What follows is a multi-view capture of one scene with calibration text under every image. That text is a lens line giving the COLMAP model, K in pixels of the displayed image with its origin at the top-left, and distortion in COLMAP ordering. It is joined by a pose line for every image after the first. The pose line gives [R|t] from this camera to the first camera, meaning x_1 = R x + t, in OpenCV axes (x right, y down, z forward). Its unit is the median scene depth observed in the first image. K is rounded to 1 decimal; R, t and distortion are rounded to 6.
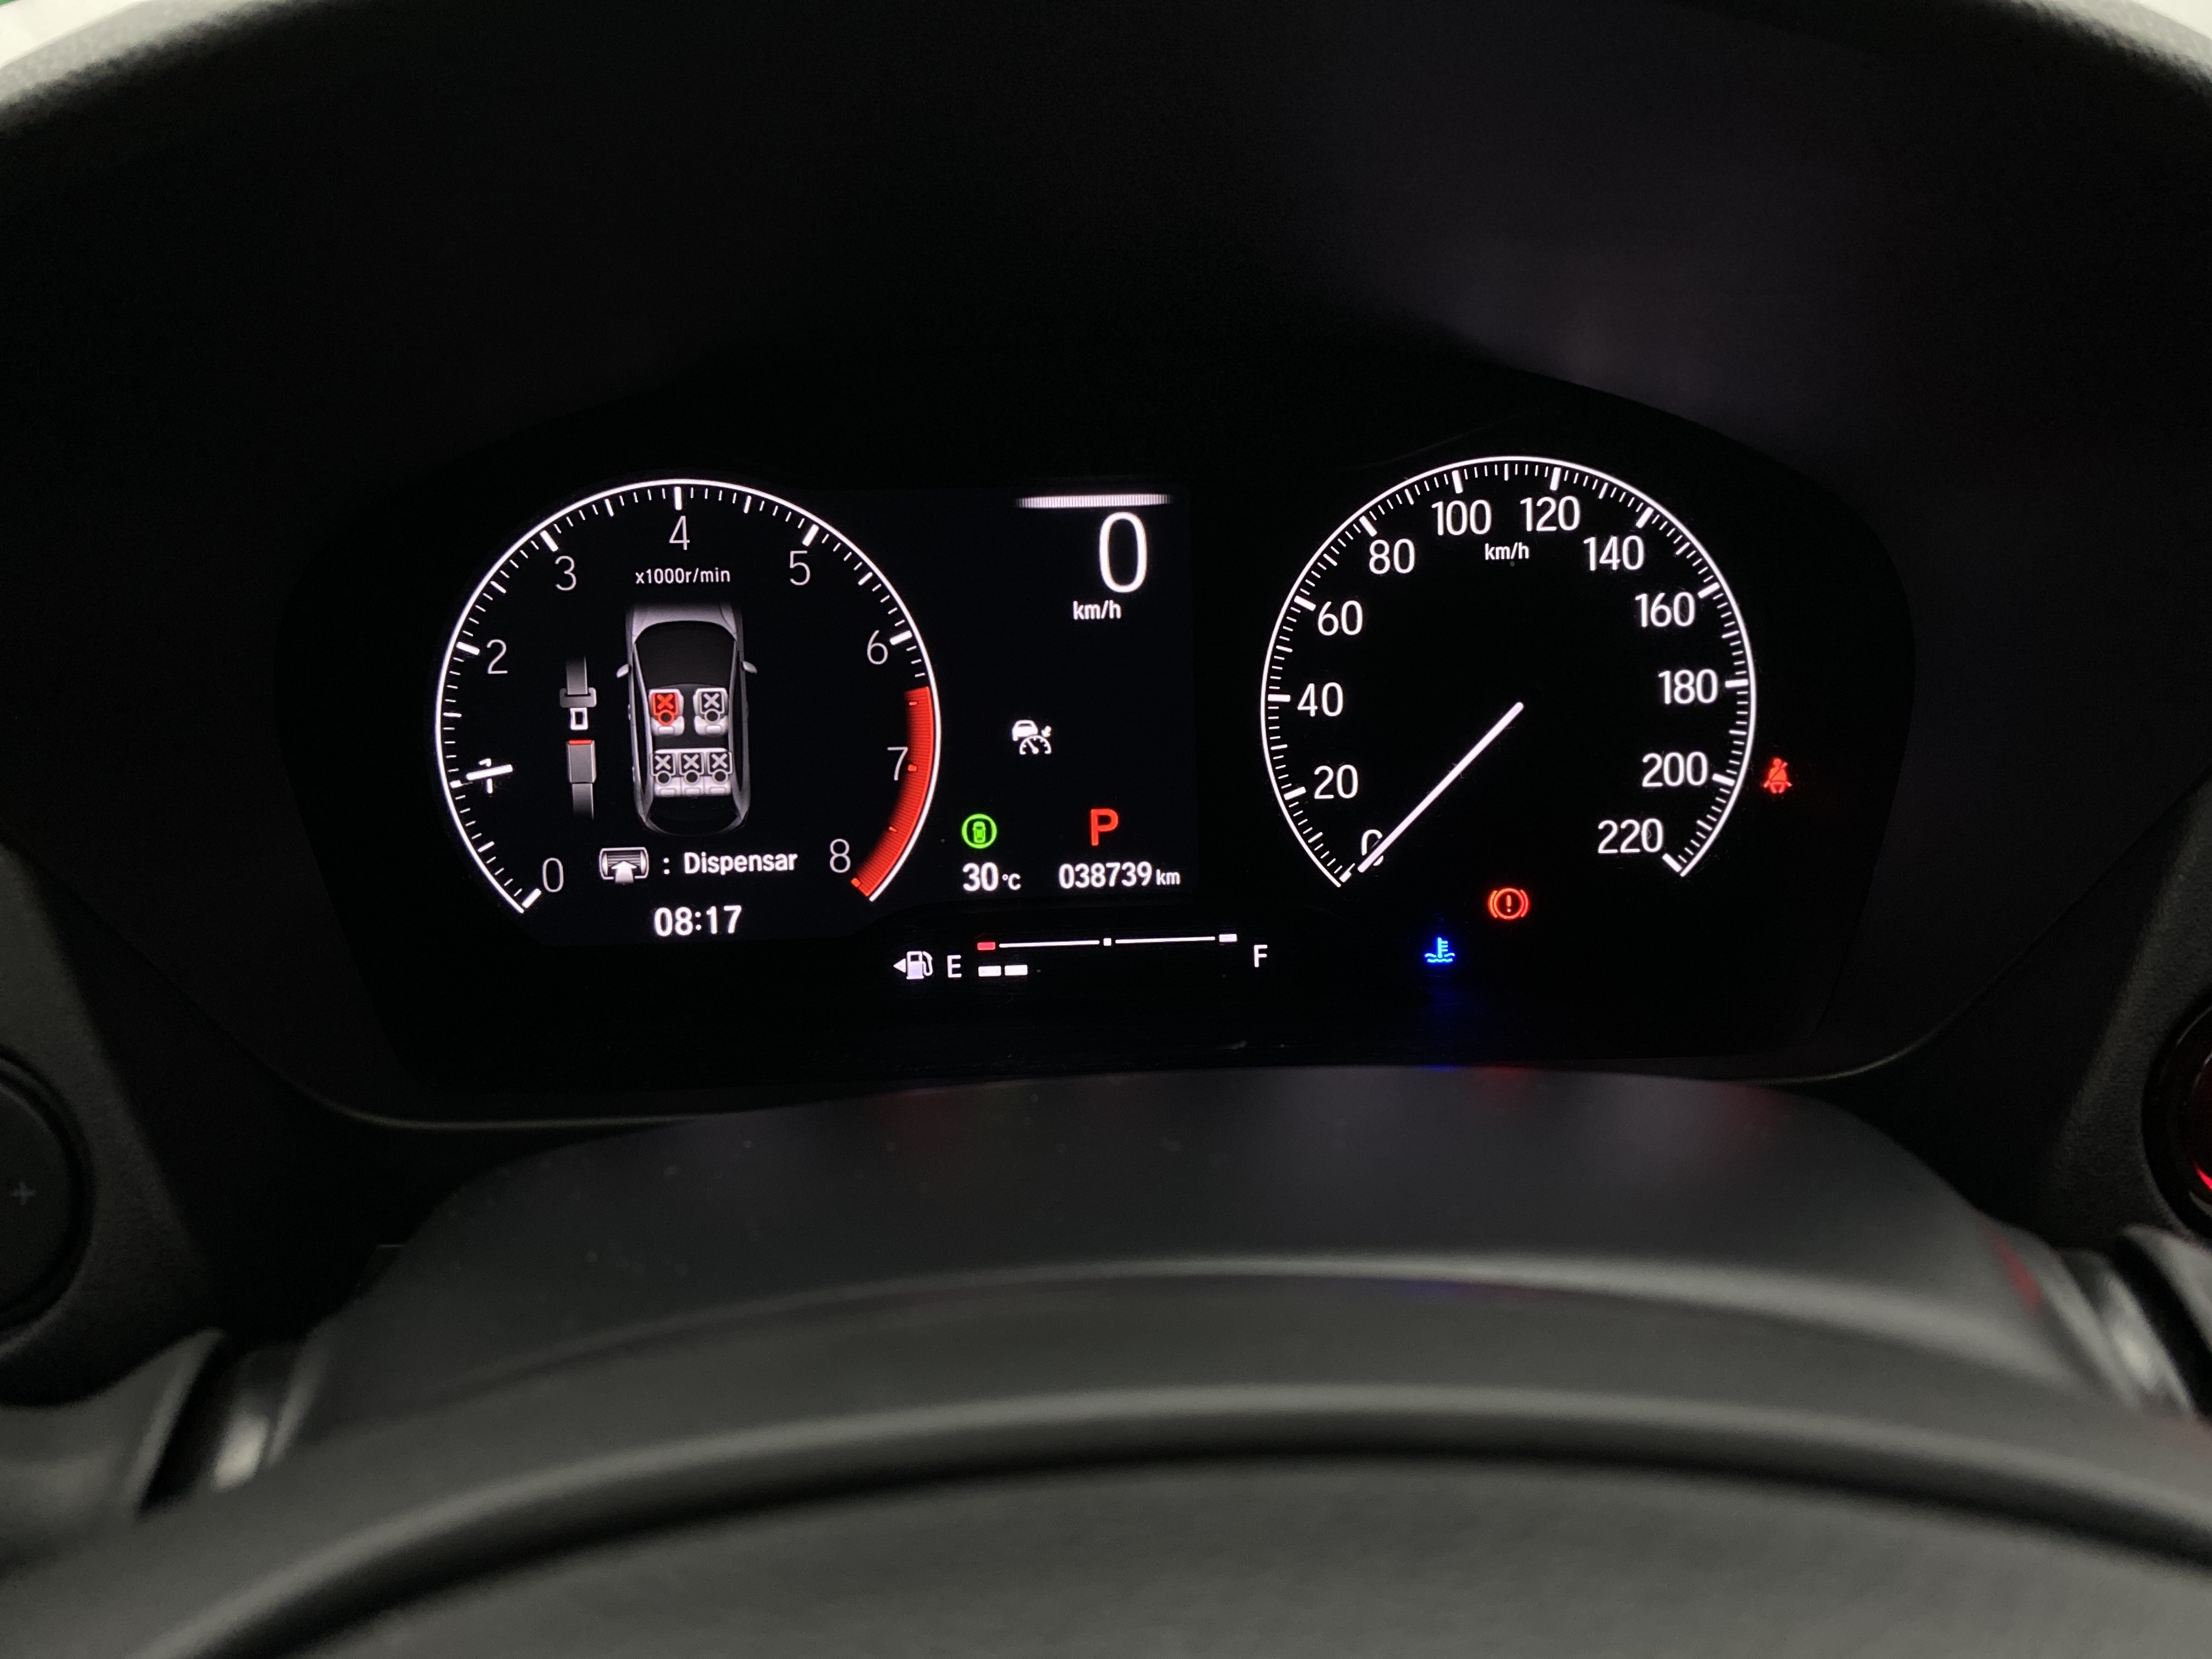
lens RADIAL K [[1700.1, 0, 1100.7], [0, 1700.1, 851.8], [0, 0, 1]] dist [0.090885, -0.145049]
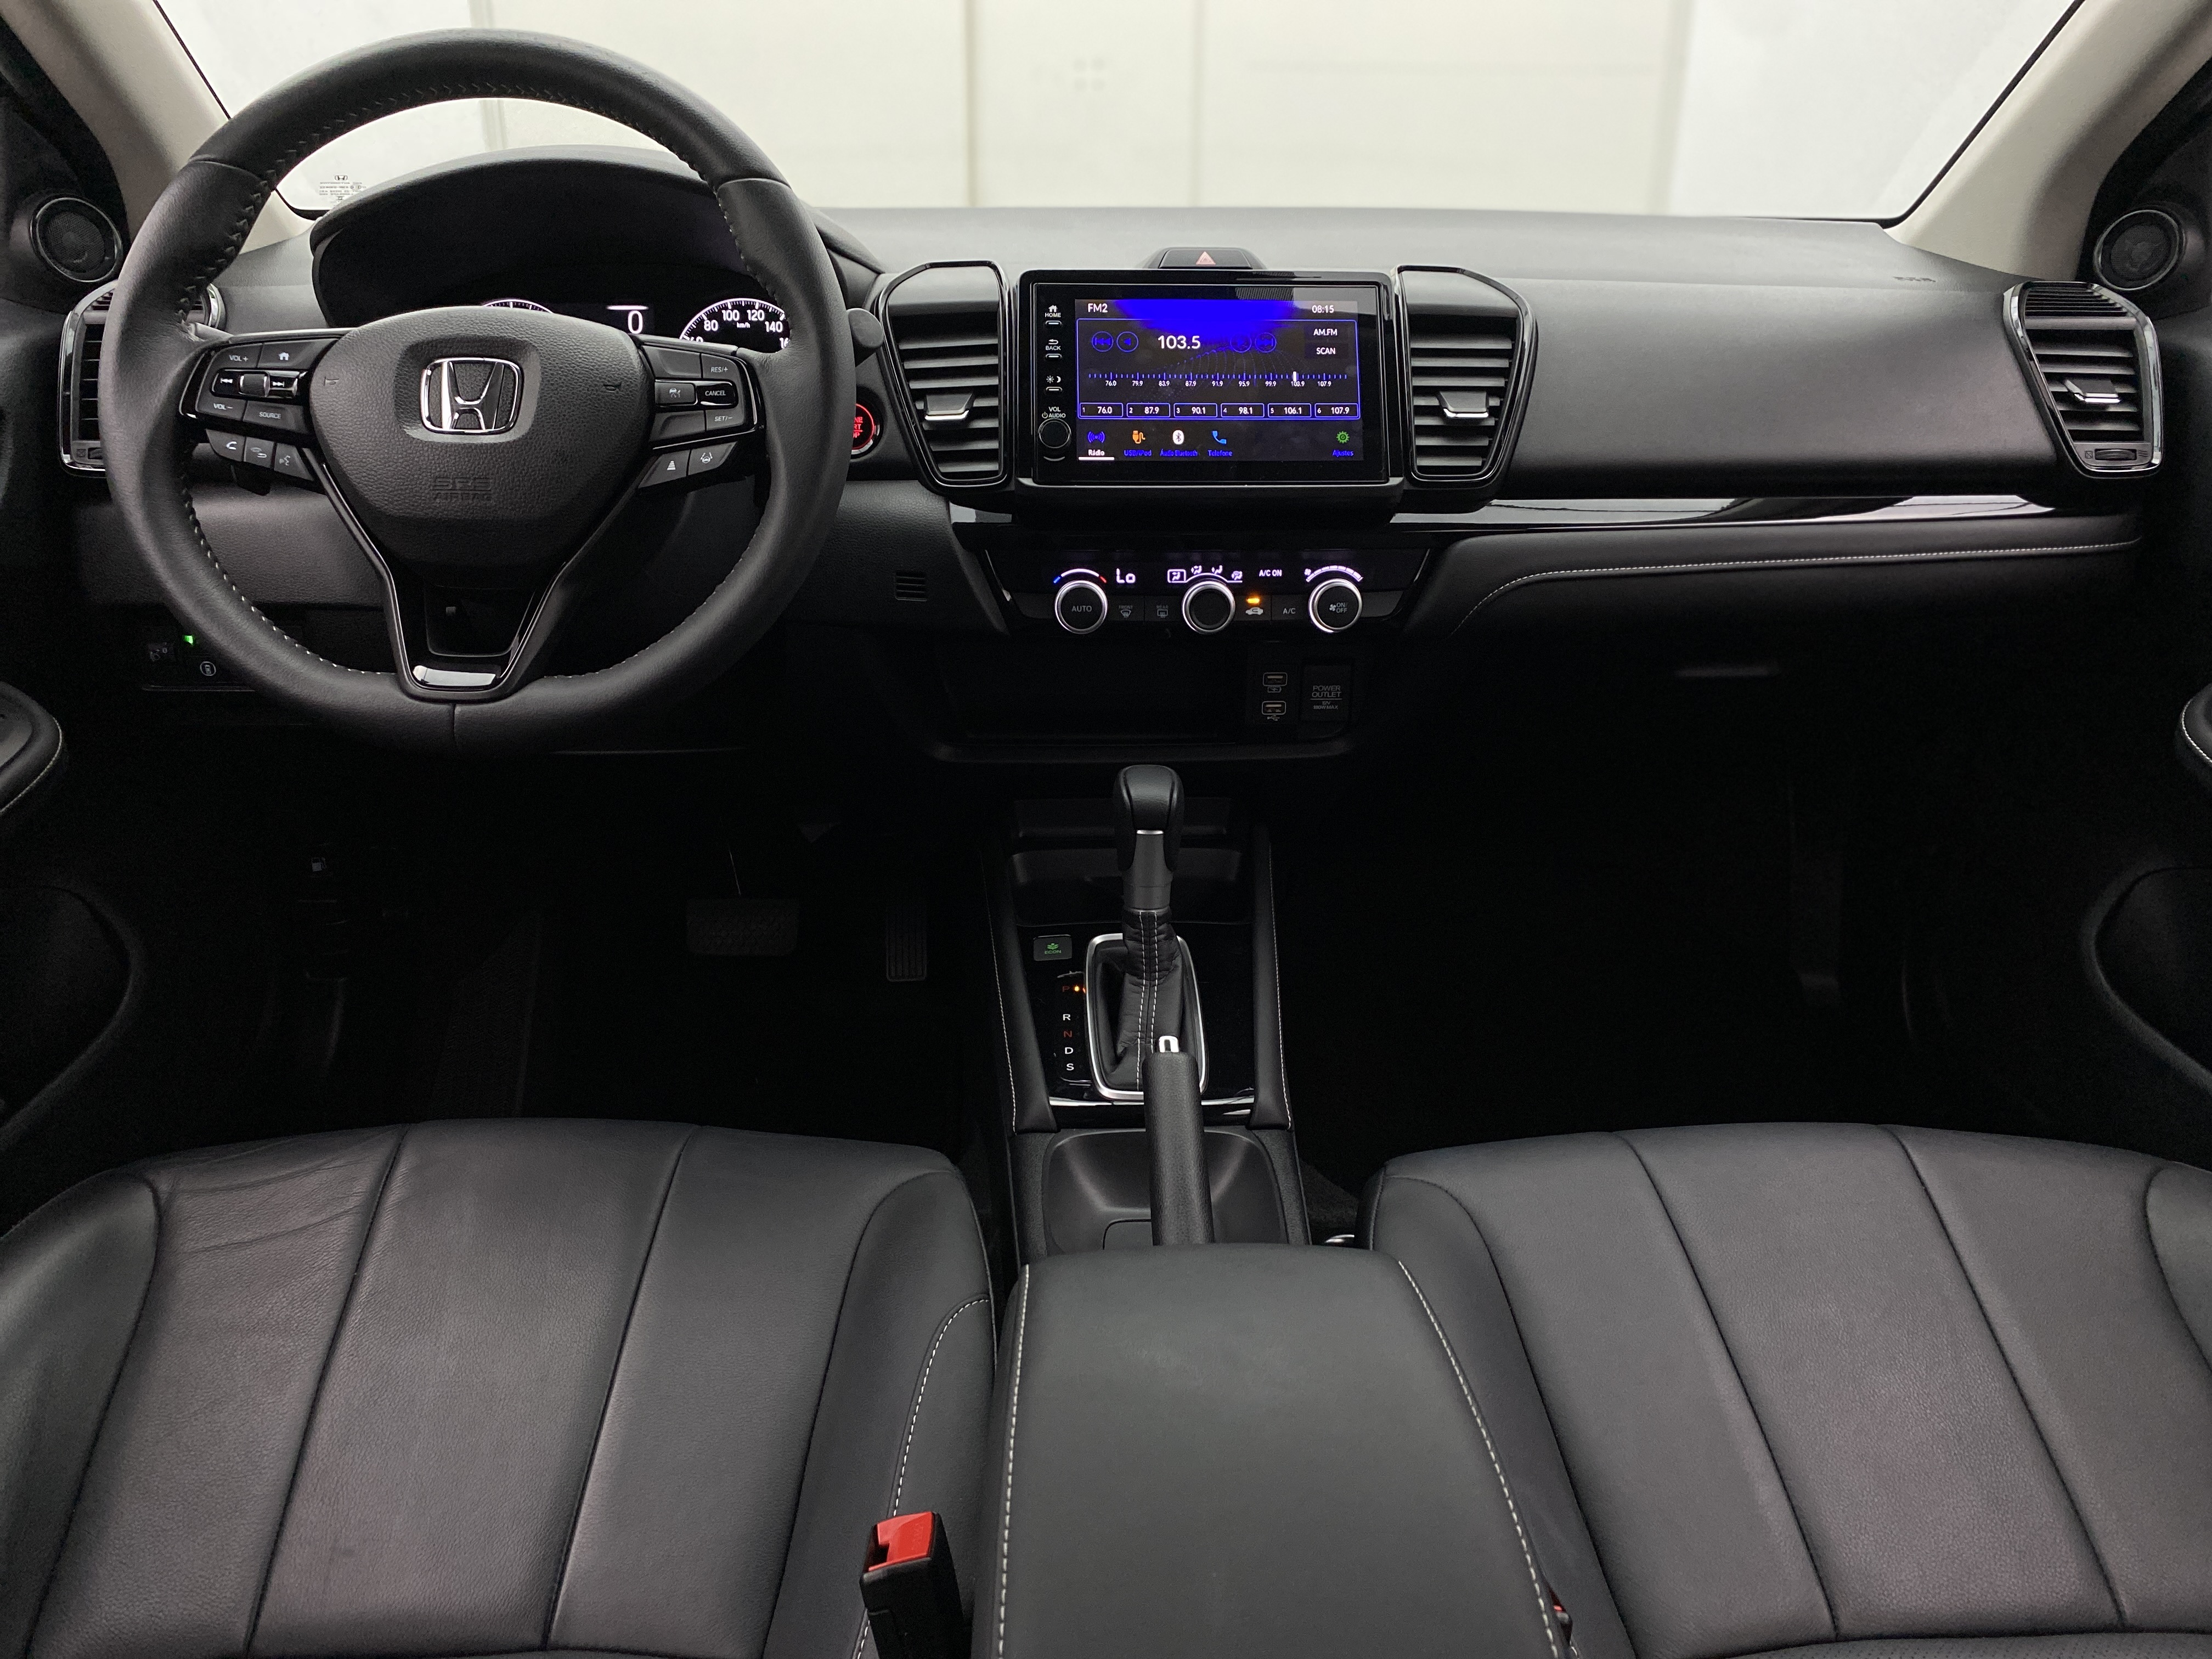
lens RADIAL K [[1700.1, 0, 1100.7], [0, 1700.1, 851.8], [0, 0, 1]] dist [0.090885, -0.145049]
pose [[0.999695, 0.019990, -0.014516, 1.061736], [-0.020622, 0.998785, -0.044767, 1.073183], [0.013603, 0.045053, 0.998892, -2.534808]]
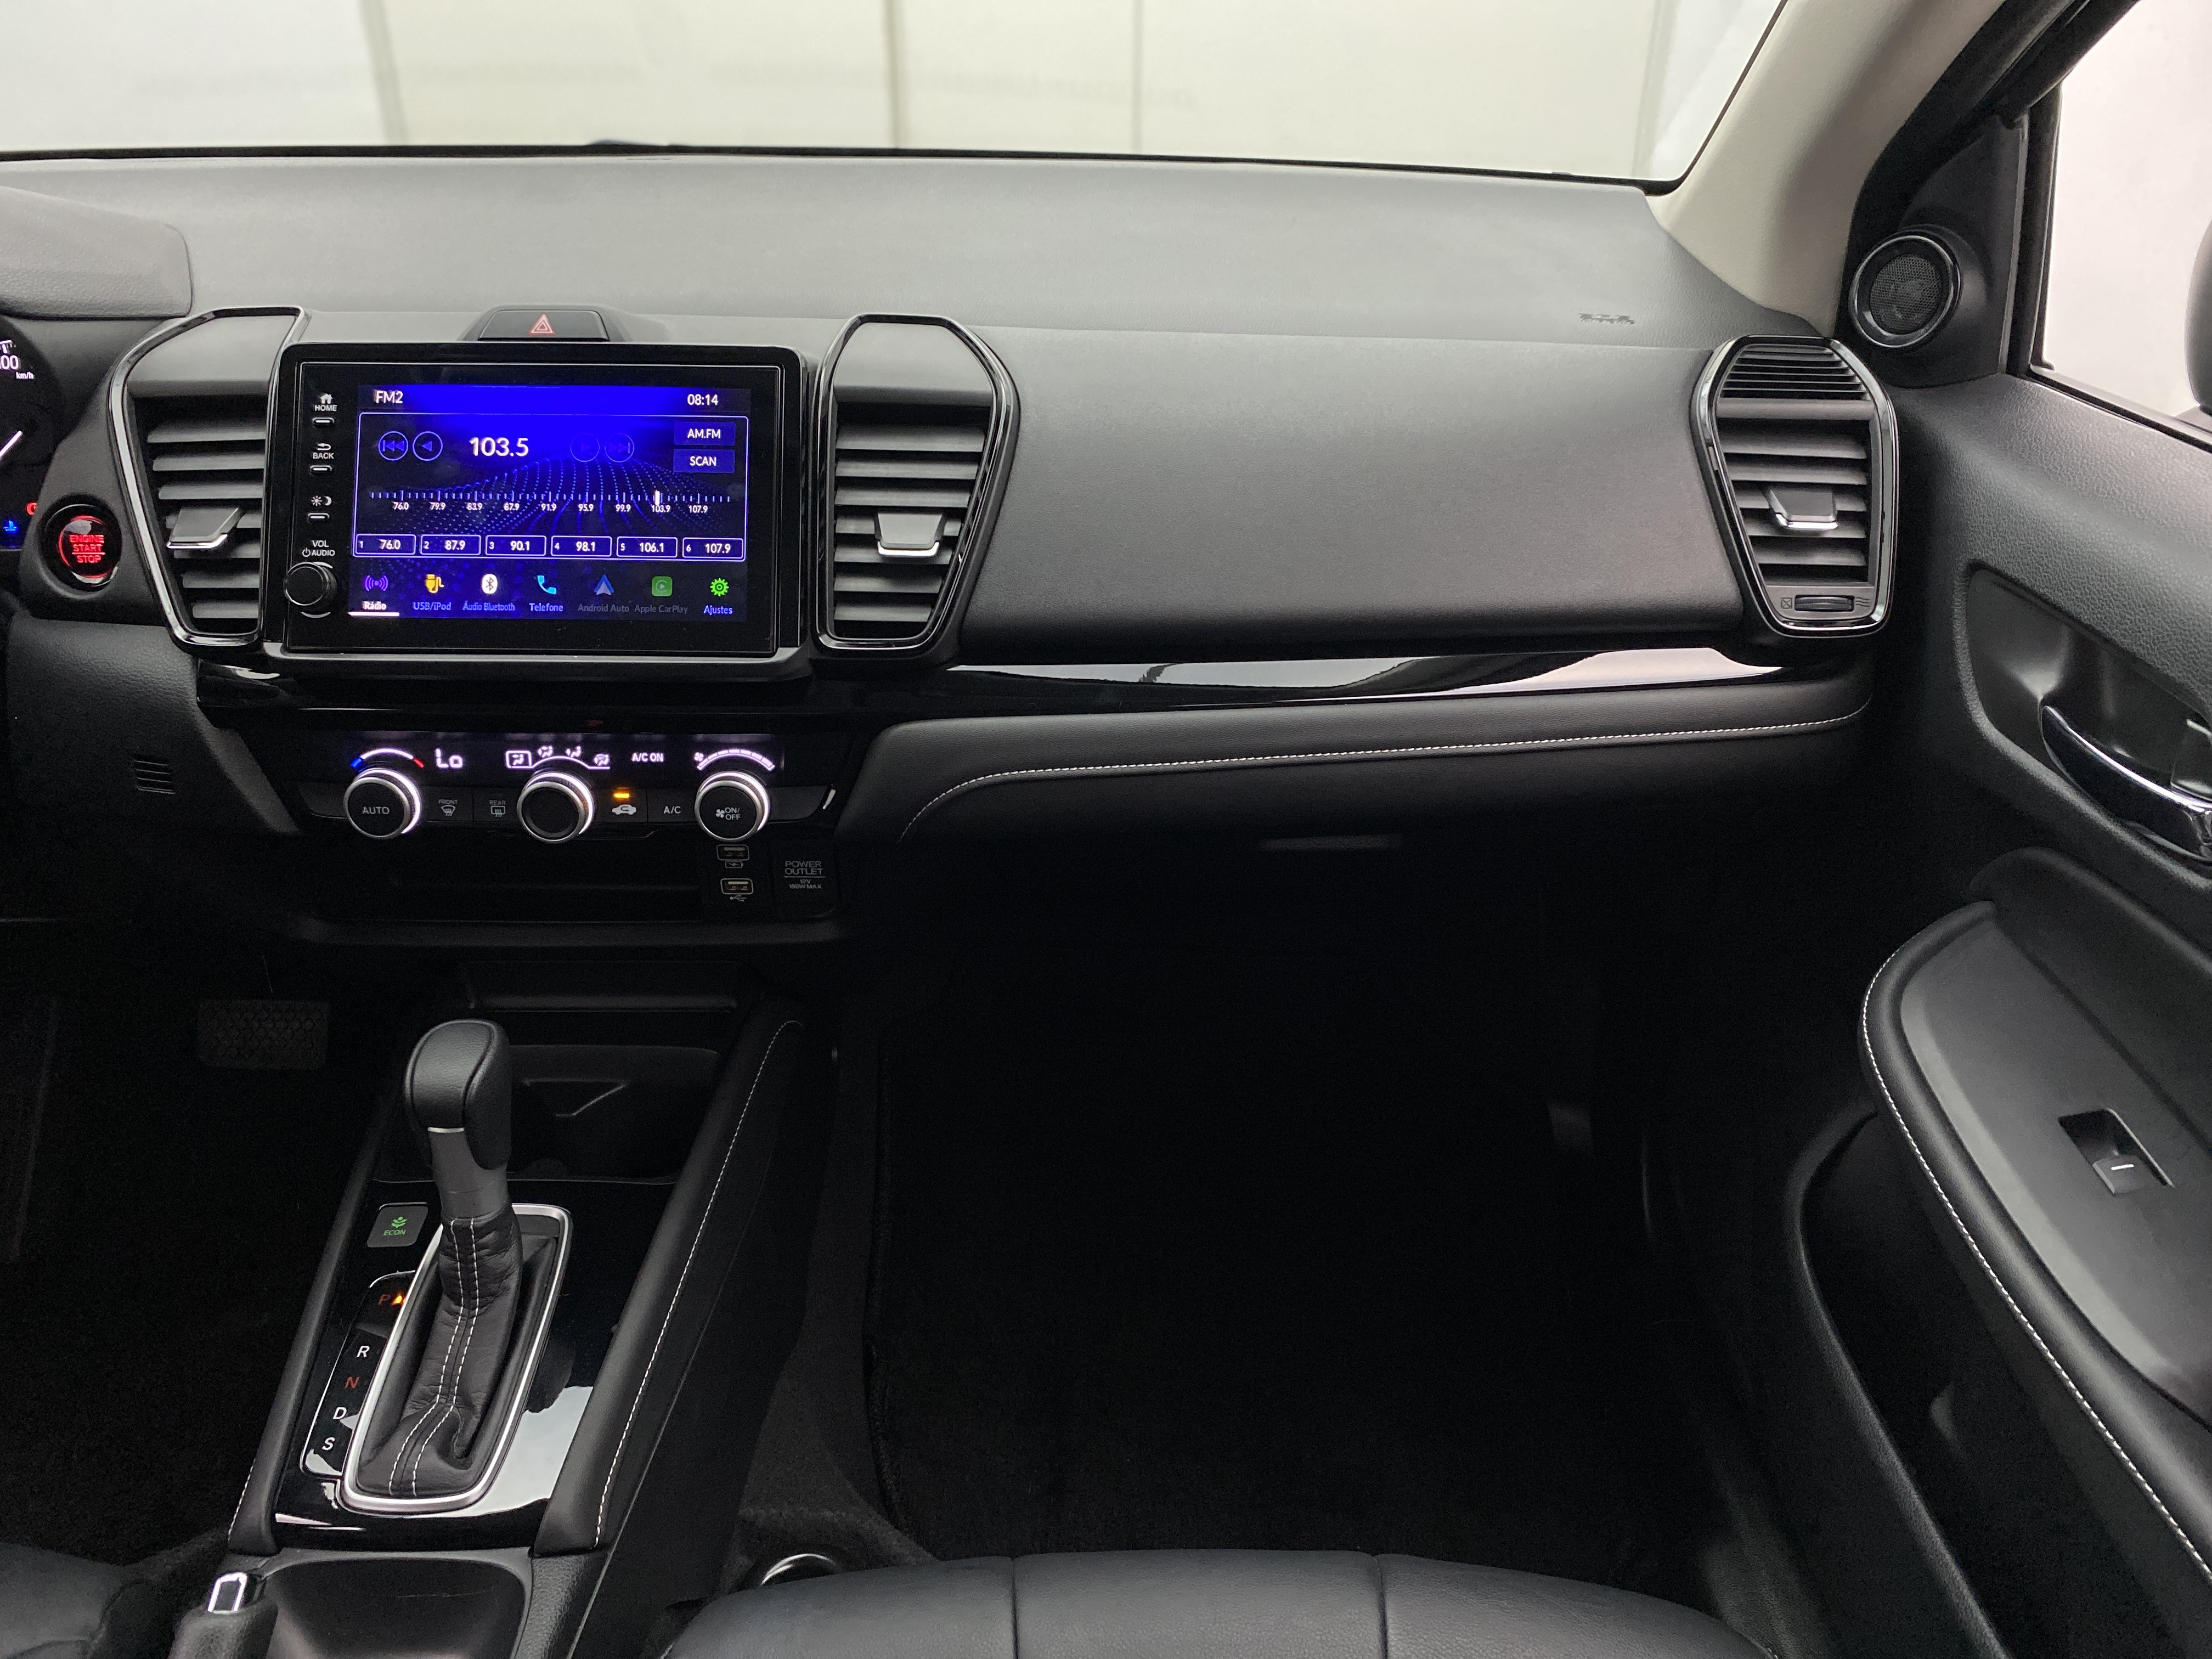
lens RADIAL K [[1711.9, 0, 1104.9], [0, 1711.9, 820.9], [0, 0, 1]] dist [0.004037, -0.000416]
pose [[0.997904, 0.039793, -0.051024, 2.109320], [-0.036395, 0.997164, 0.065873, 0.285544], [0.053500, -0.063878, 0.996523, -1.655734]]
